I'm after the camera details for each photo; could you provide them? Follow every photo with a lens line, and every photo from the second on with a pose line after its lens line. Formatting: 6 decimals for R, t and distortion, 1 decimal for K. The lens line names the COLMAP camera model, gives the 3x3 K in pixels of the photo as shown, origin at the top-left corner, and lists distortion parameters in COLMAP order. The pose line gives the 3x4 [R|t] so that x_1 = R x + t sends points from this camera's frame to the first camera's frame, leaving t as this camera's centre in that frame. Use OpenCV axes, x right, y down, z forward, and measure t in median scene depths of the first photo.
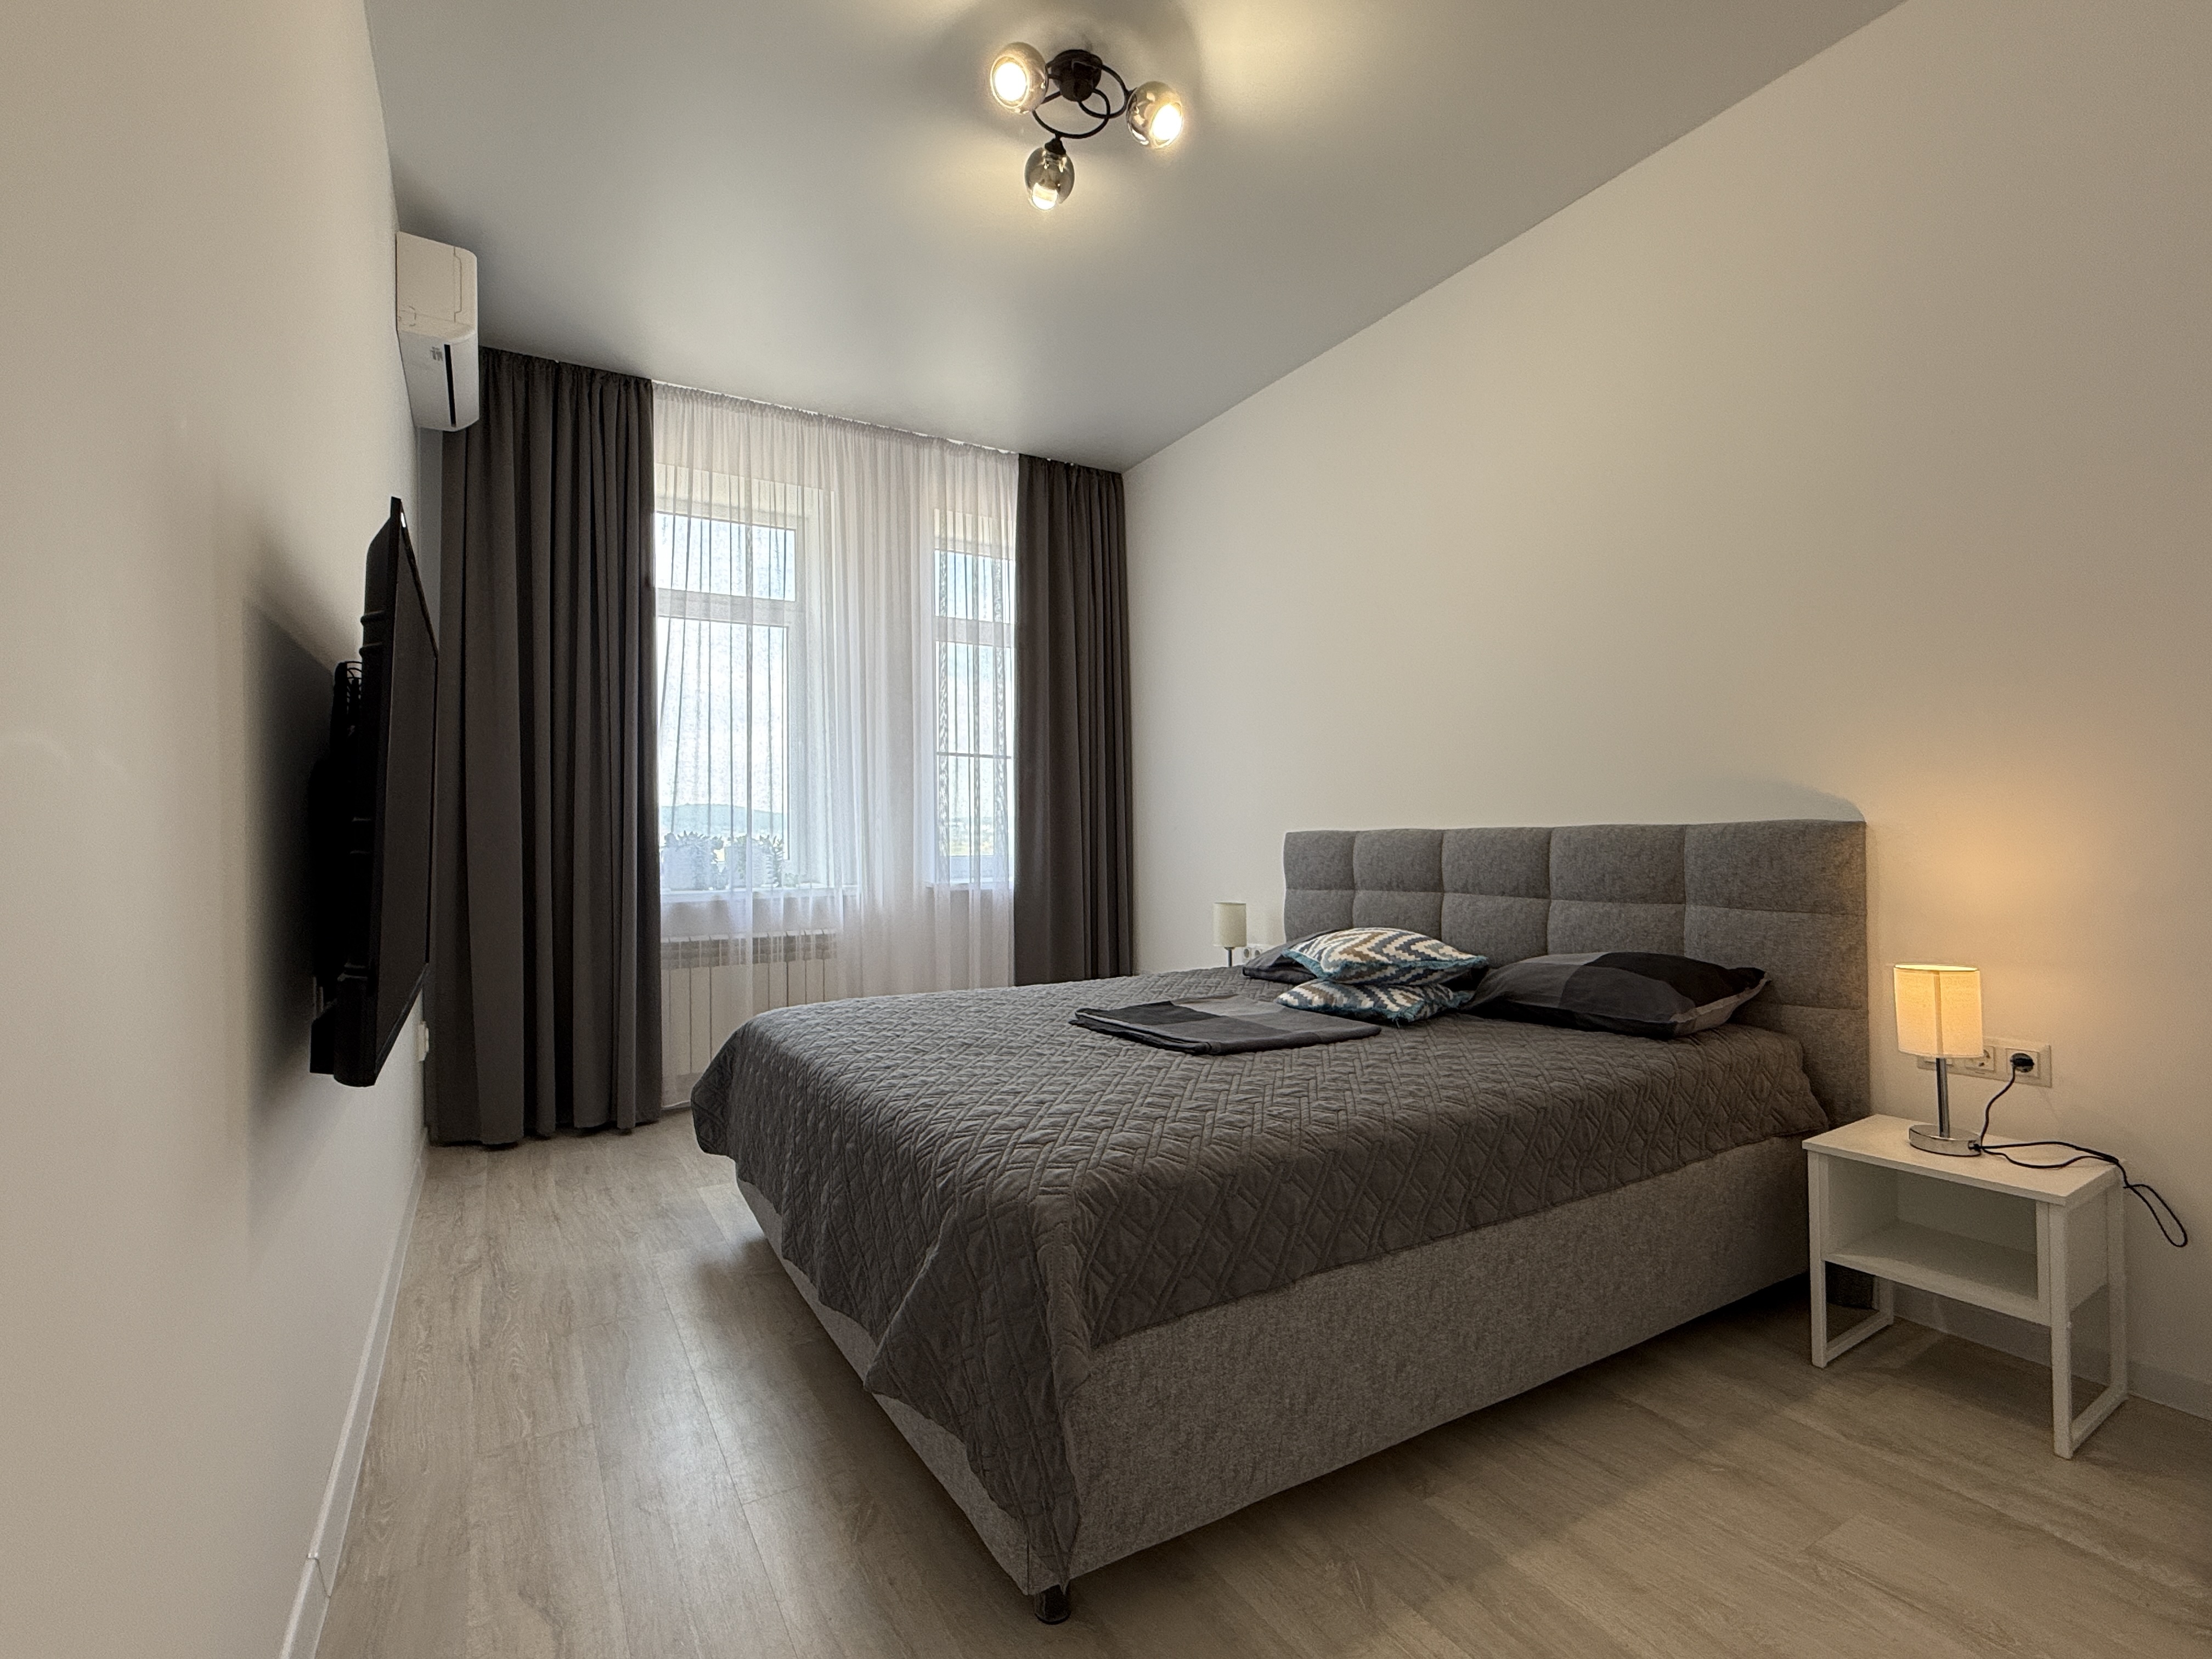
lens RADIAL K [[1032.3, 0, 1103.6], [0, 1032.3, 829.1], [0, 0, 1]] dist [0.003676, 0.000118]
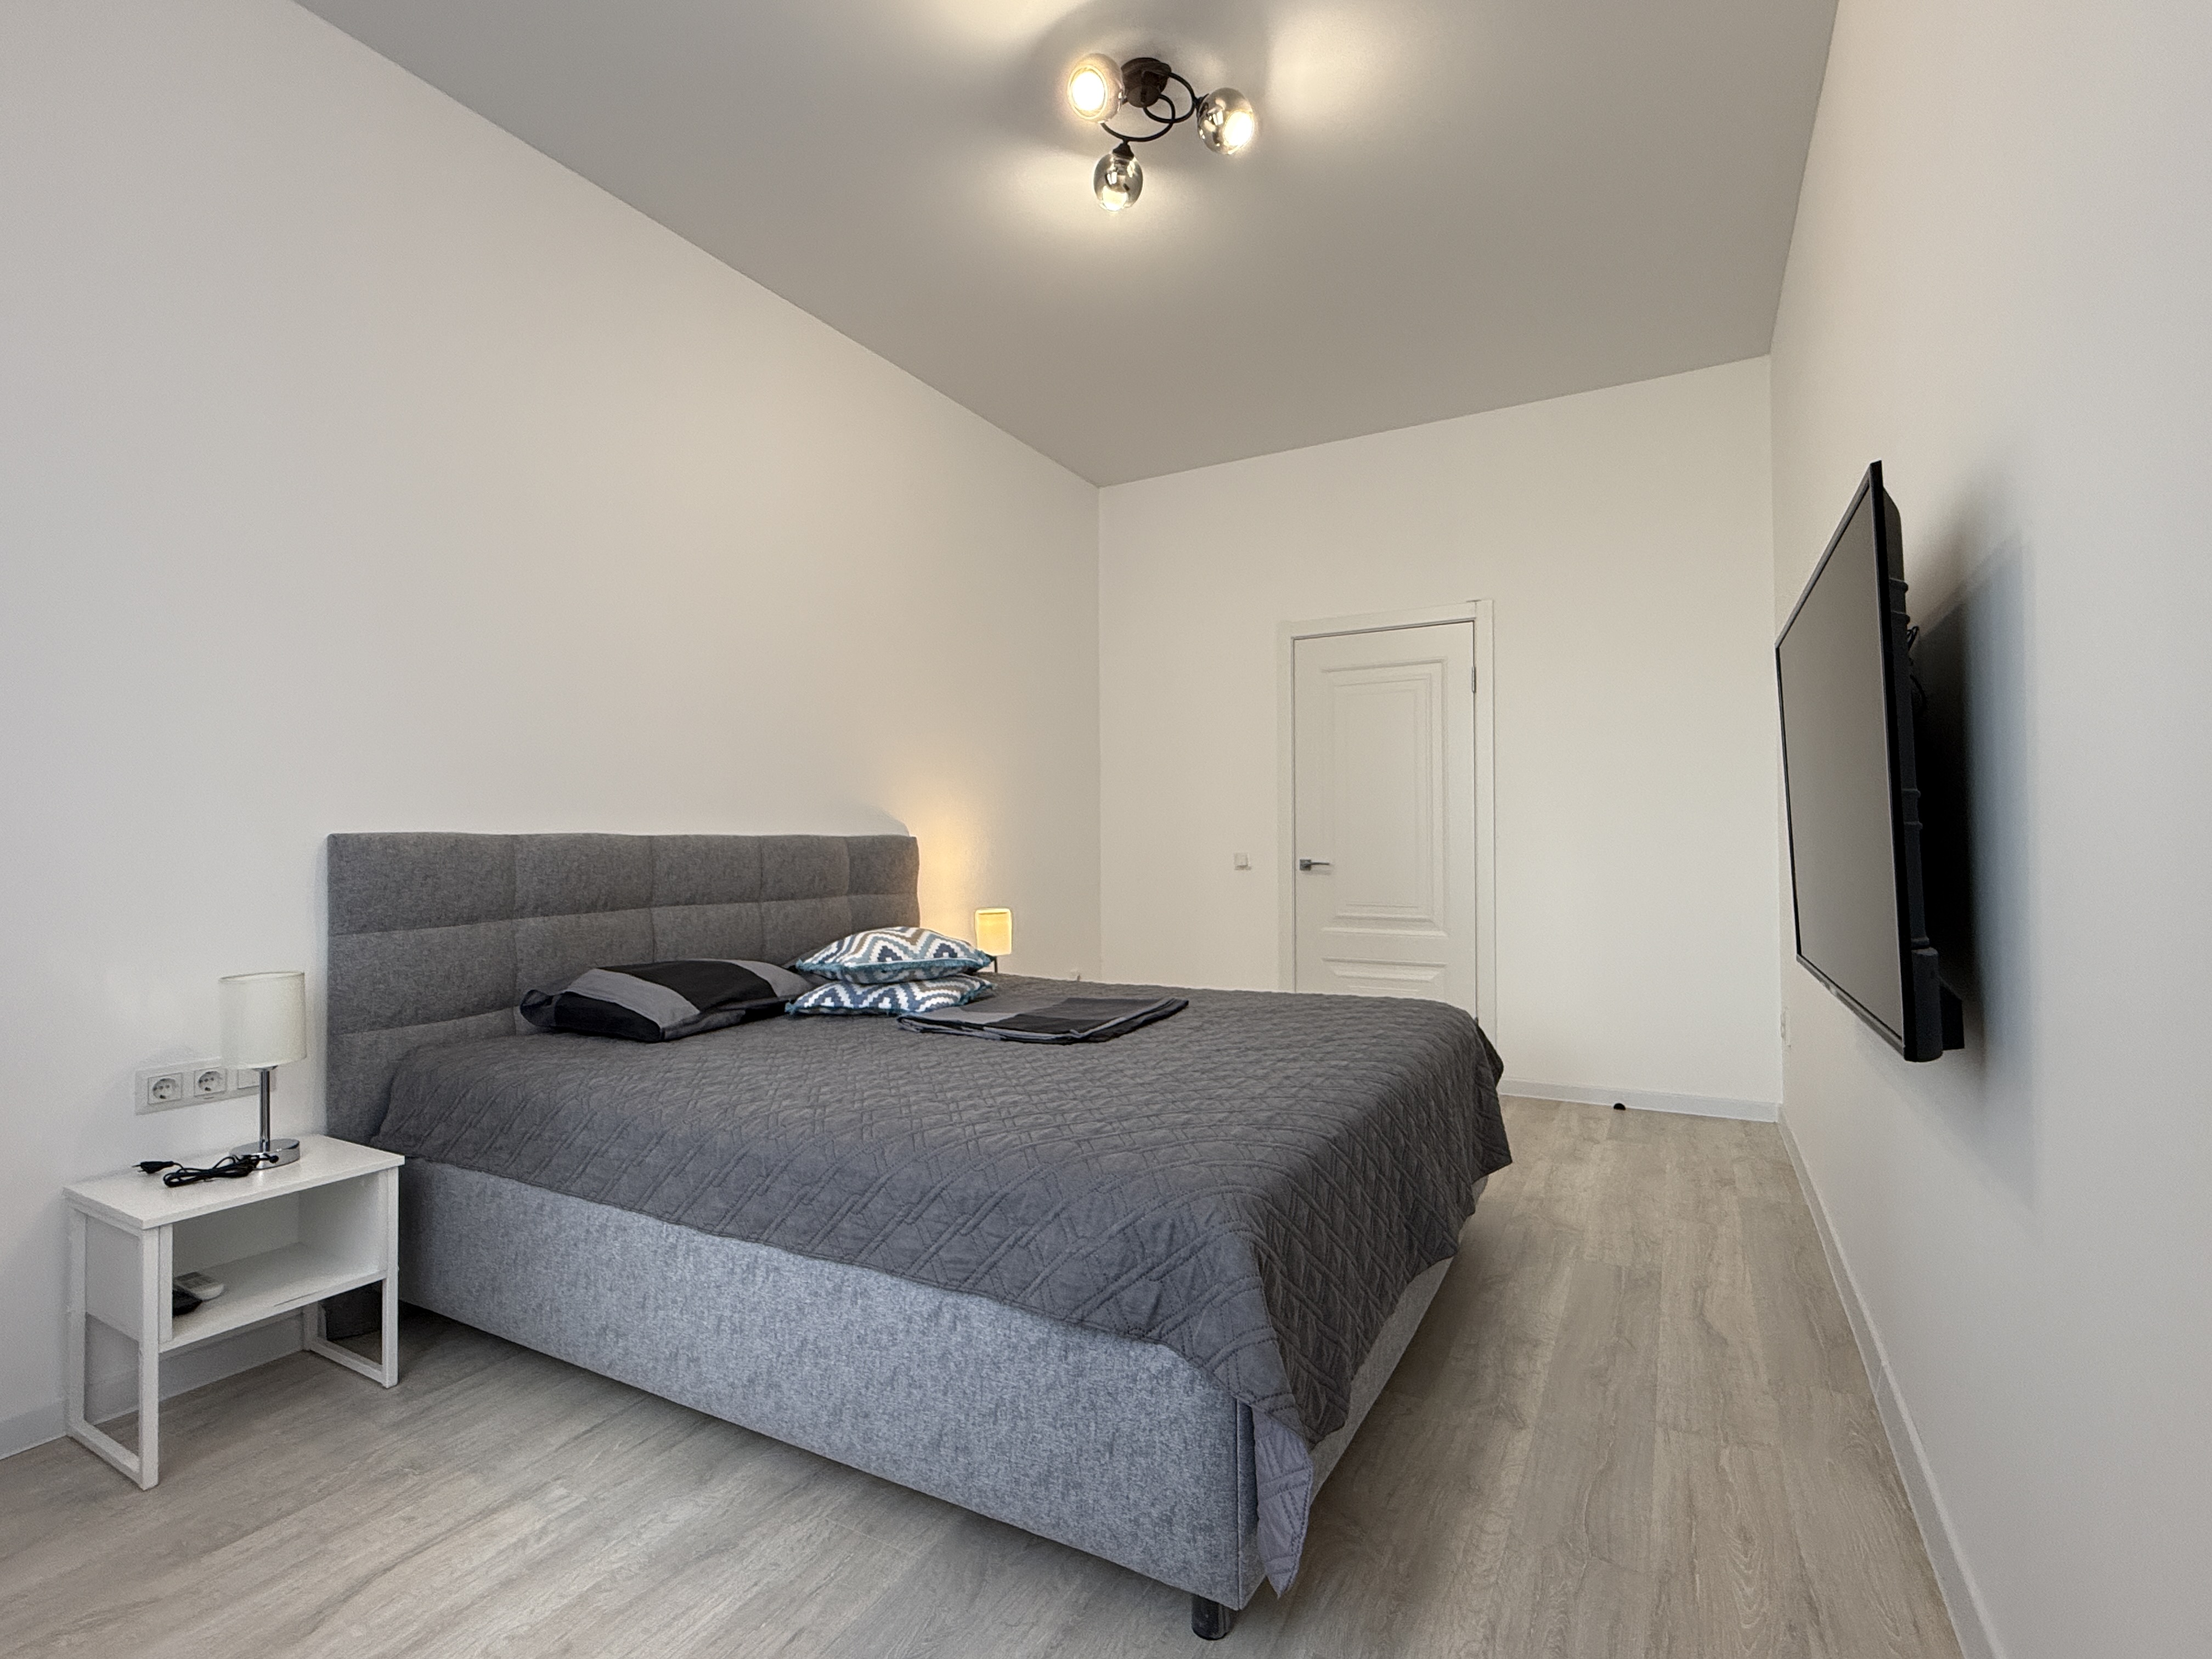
lens RADIAL K [[1032.3, 0, 1107.8], [0, 1032.3, 832.6], [0, 0, 1]] dist [0.003676, 0.000118]
pose [[-0.505887, 0.024526, 0.862251, -0.795222], [0.002661, 0.999635, -0.026872, 0.028877], [-0.862595, -0.011299, -0.505768, 1.423725]]
